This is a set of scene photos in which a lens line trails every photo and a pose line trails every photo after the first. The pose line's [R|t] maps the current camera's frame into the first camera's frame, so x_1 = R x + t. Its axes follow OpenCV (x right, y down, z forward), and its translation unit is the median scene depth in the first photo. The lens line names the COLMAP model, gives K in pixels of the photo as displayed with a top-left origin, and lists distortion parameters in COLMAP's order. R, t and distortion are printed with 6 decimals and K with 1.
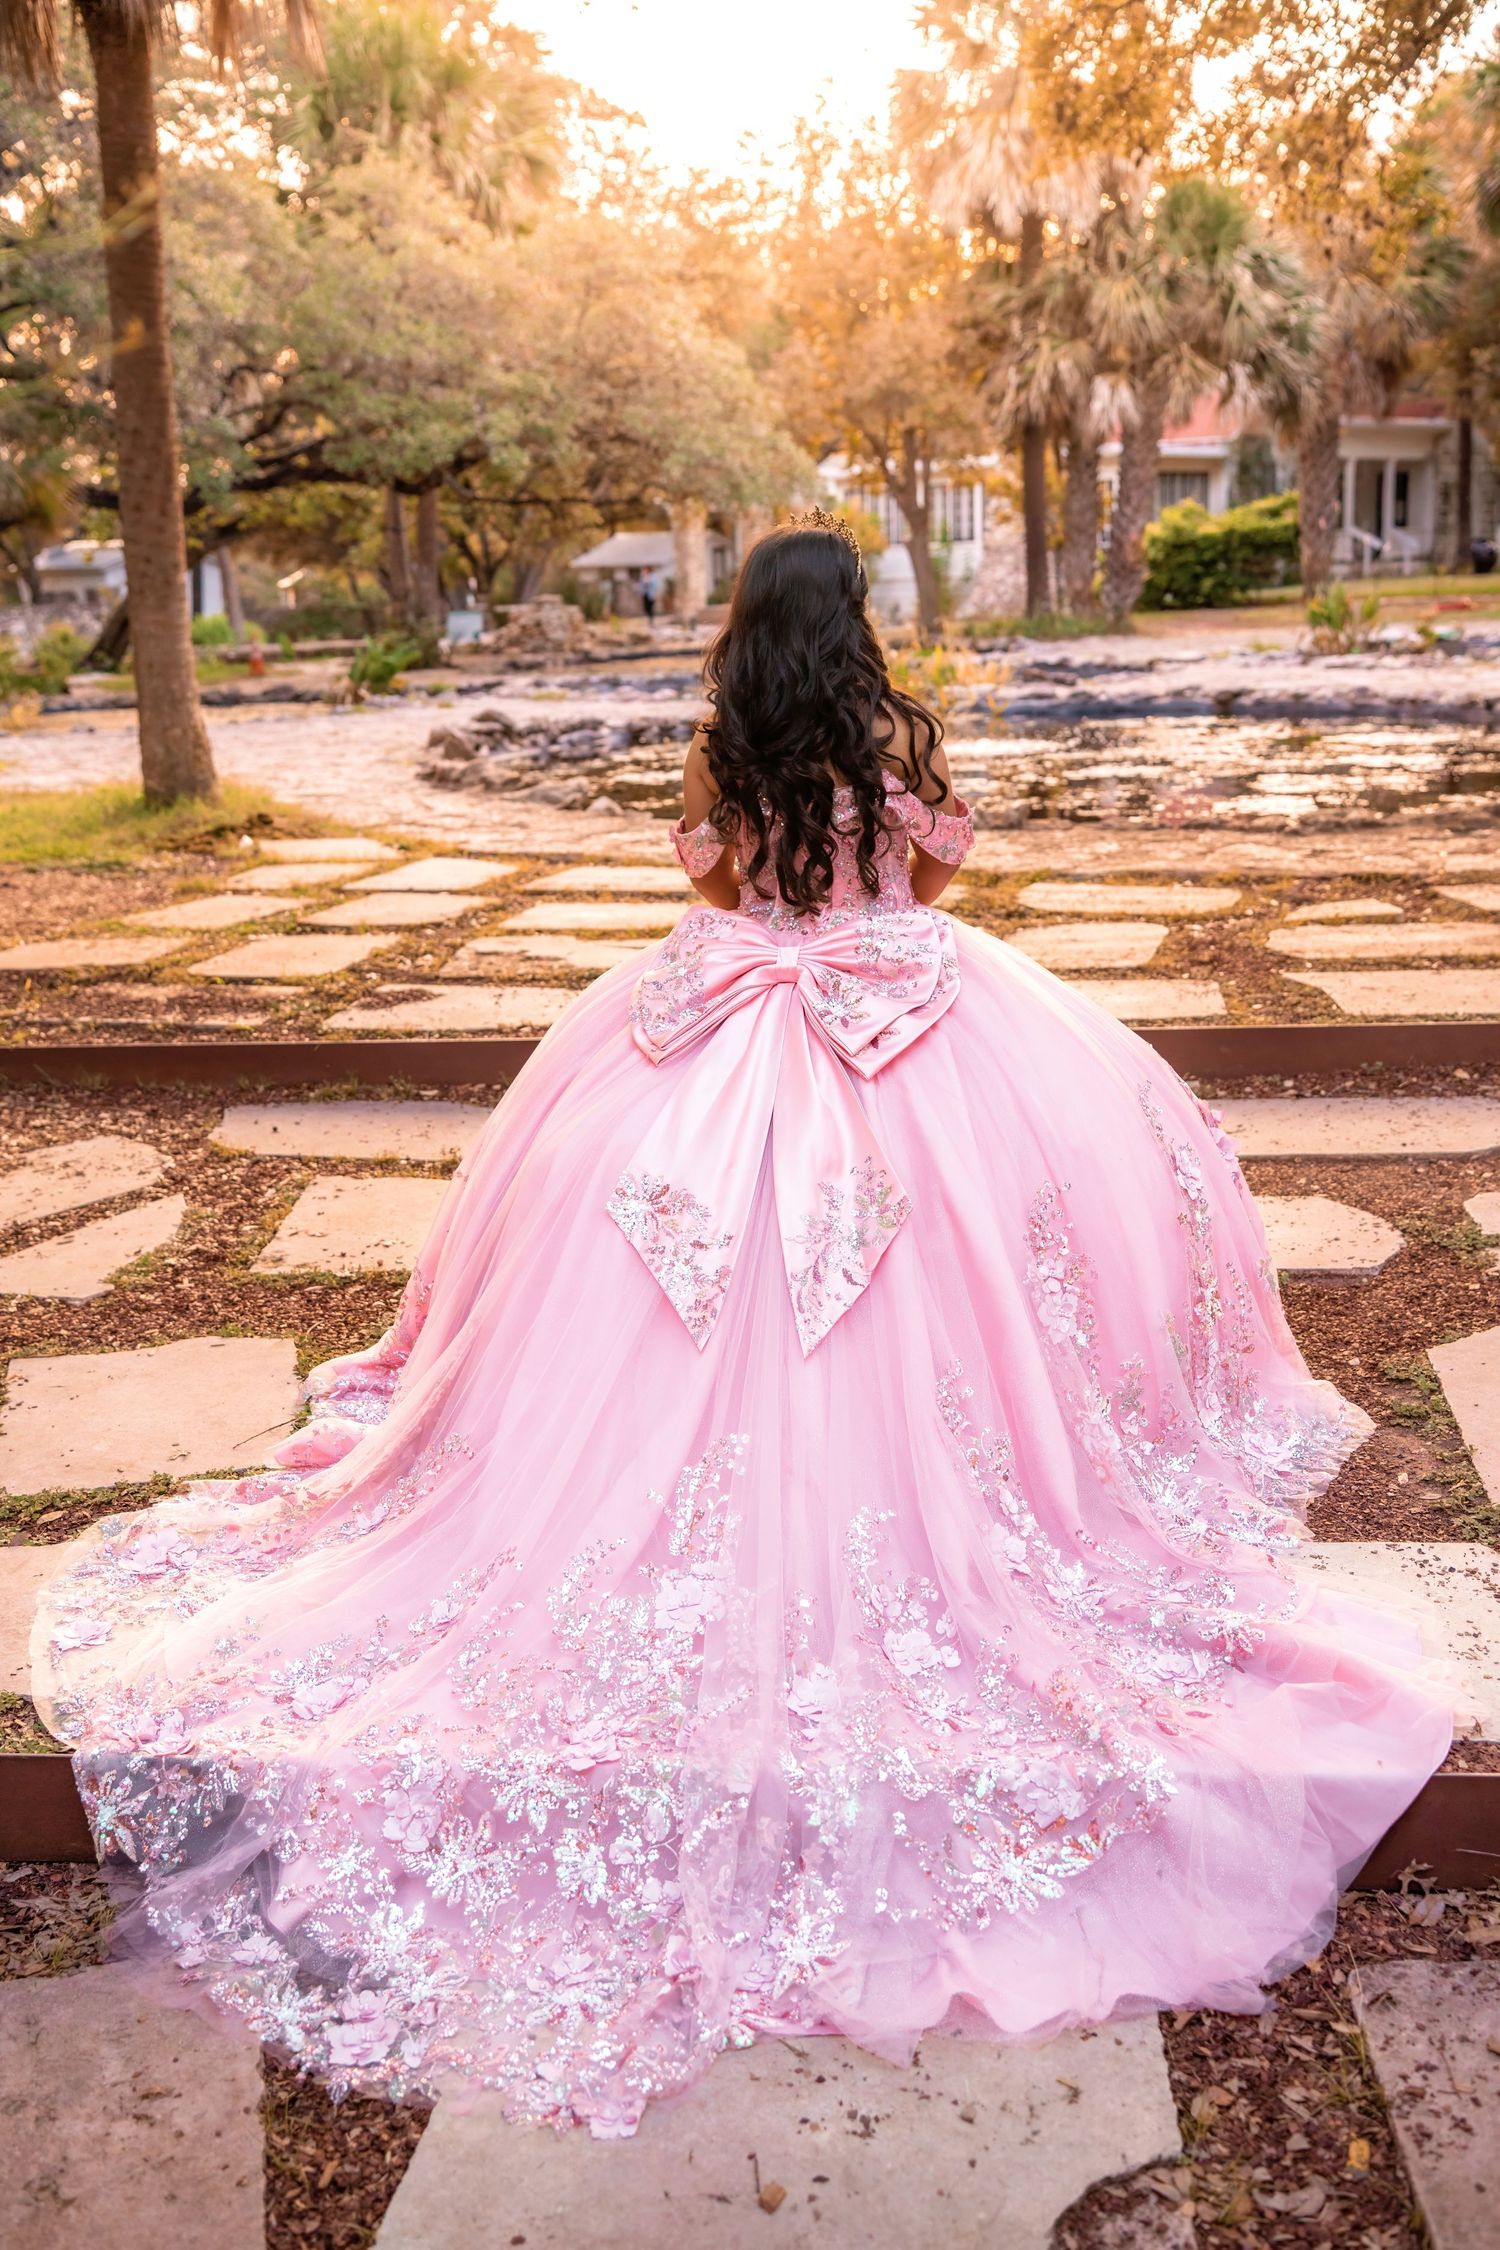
lens RADIAL K [[2287.2, 0, 750.0], [0, 2287.2, 1125.0], [0, 0, 1]] dist [-0.011162, 0.009794]
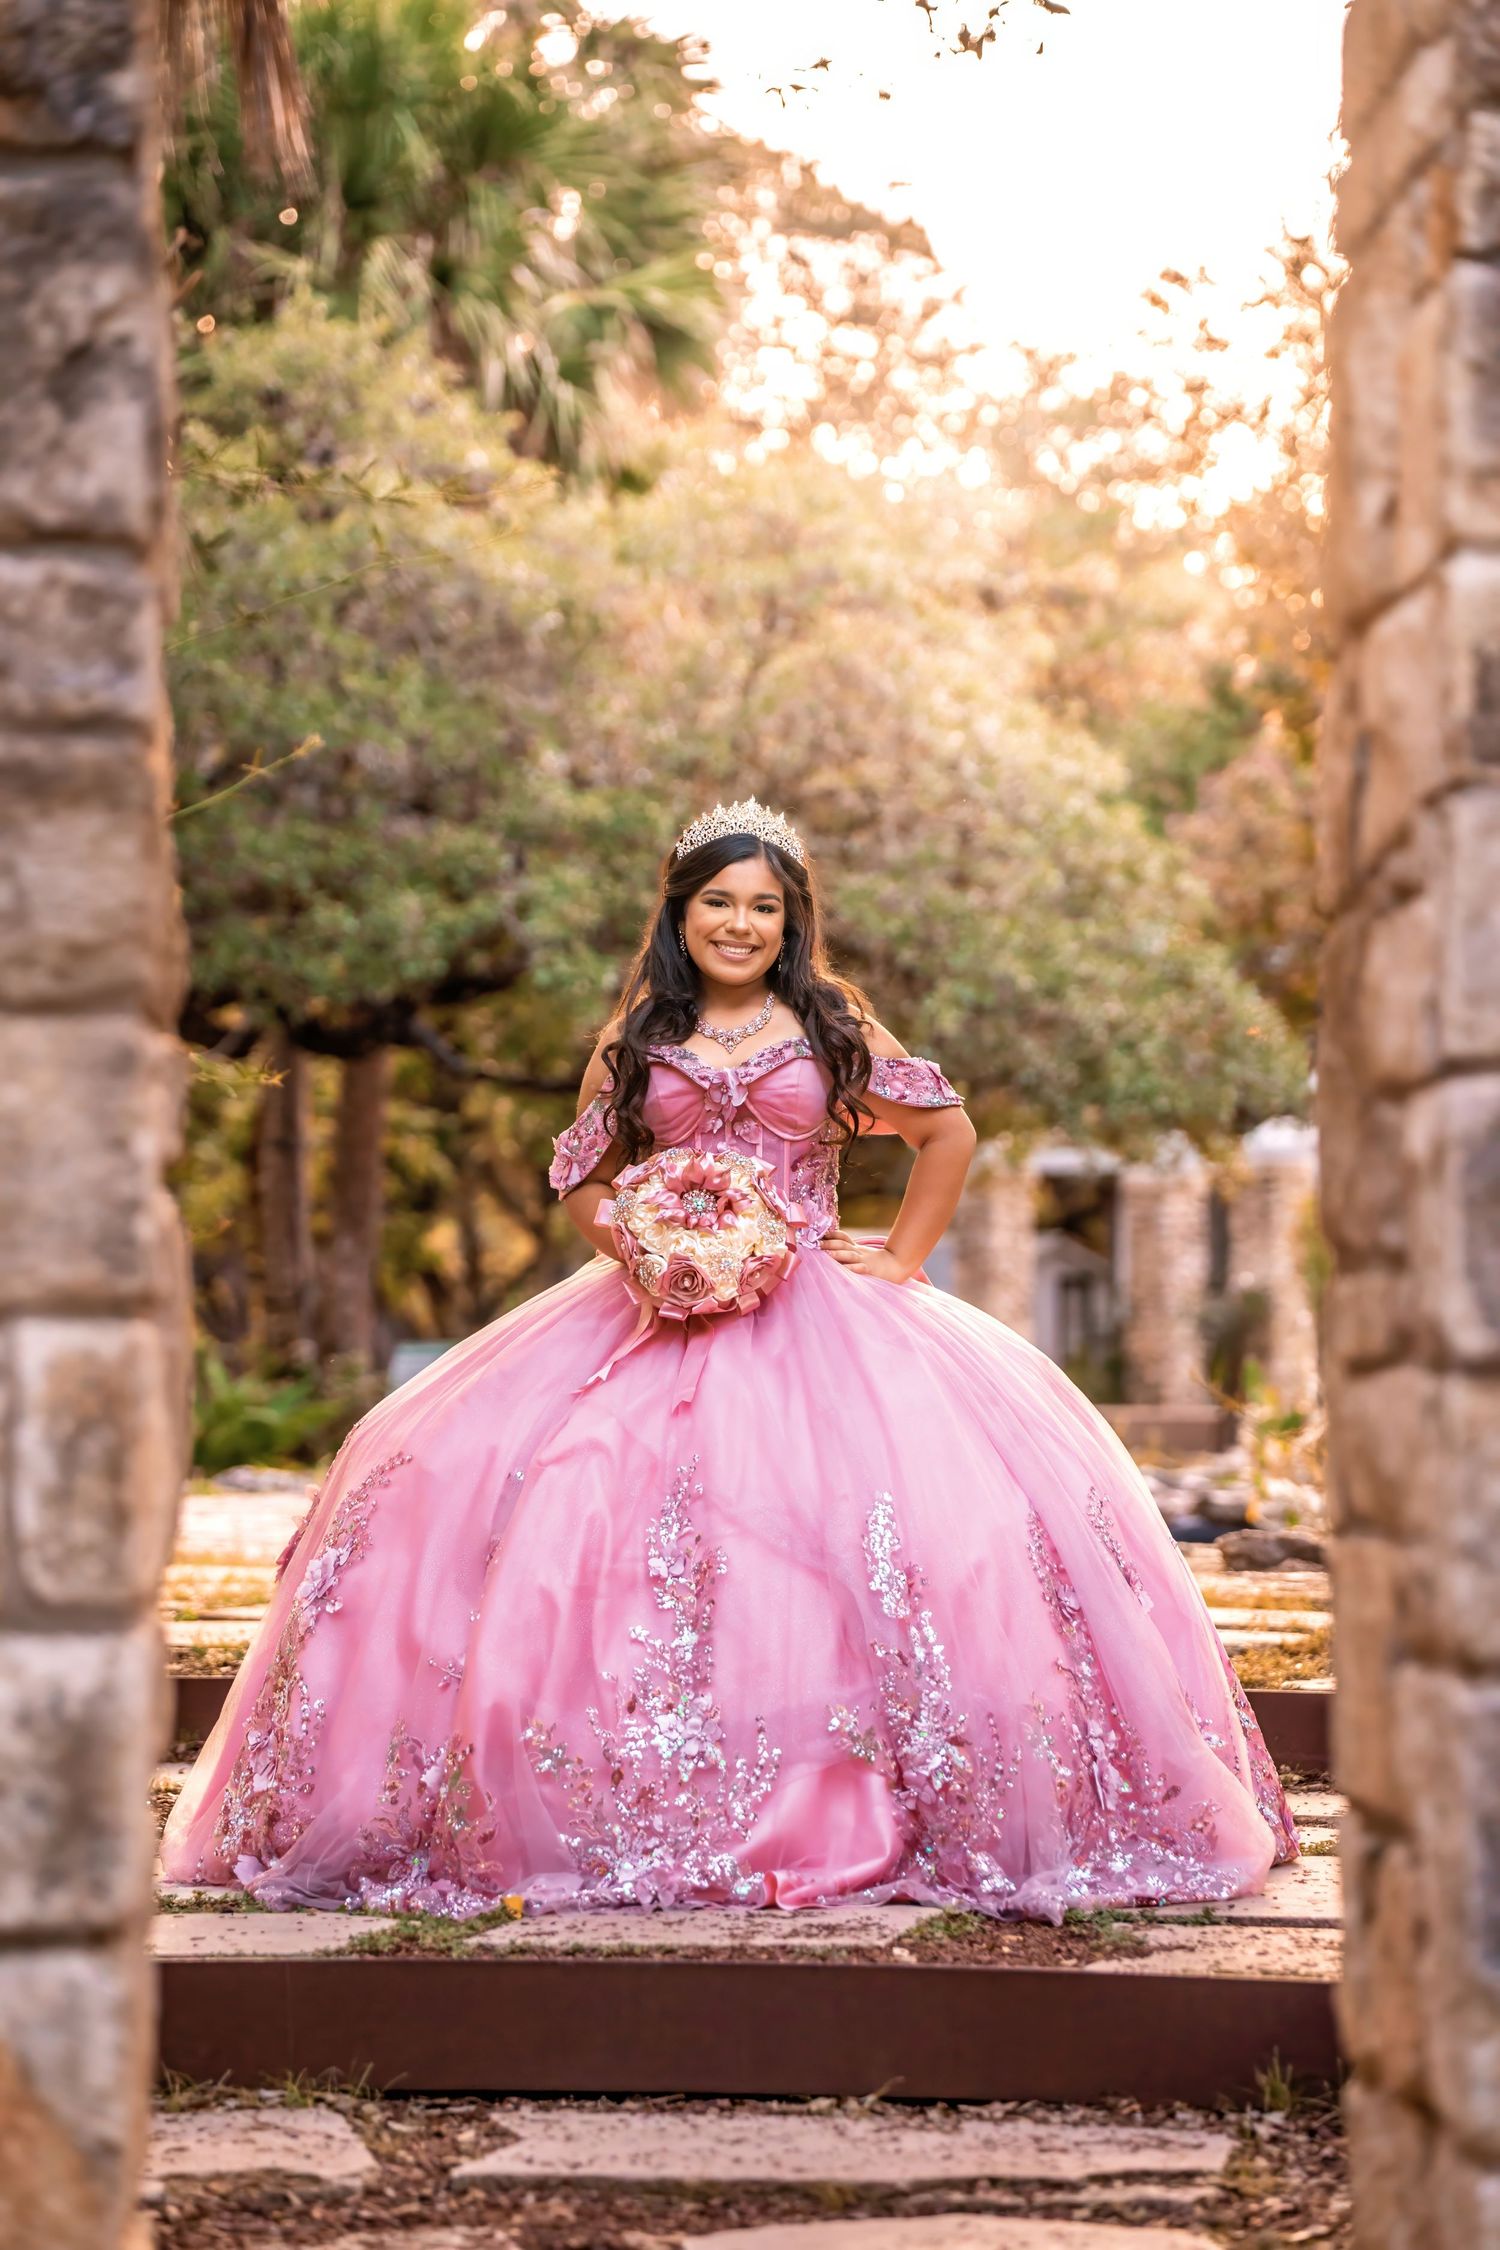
lens RADIAL K [[6398.1, 0, 750.0], [0, 6398.1, 1125.0], [0, 0, 1]] dist [1.087740, -0.898419]
pose [[0.996995, 0.037029, -0.068038, 0.011382], [-0.054123, 0.961371, -0.269881, 0.056036], [0.055416, 0.272752, 0.960487, -0.145792]]
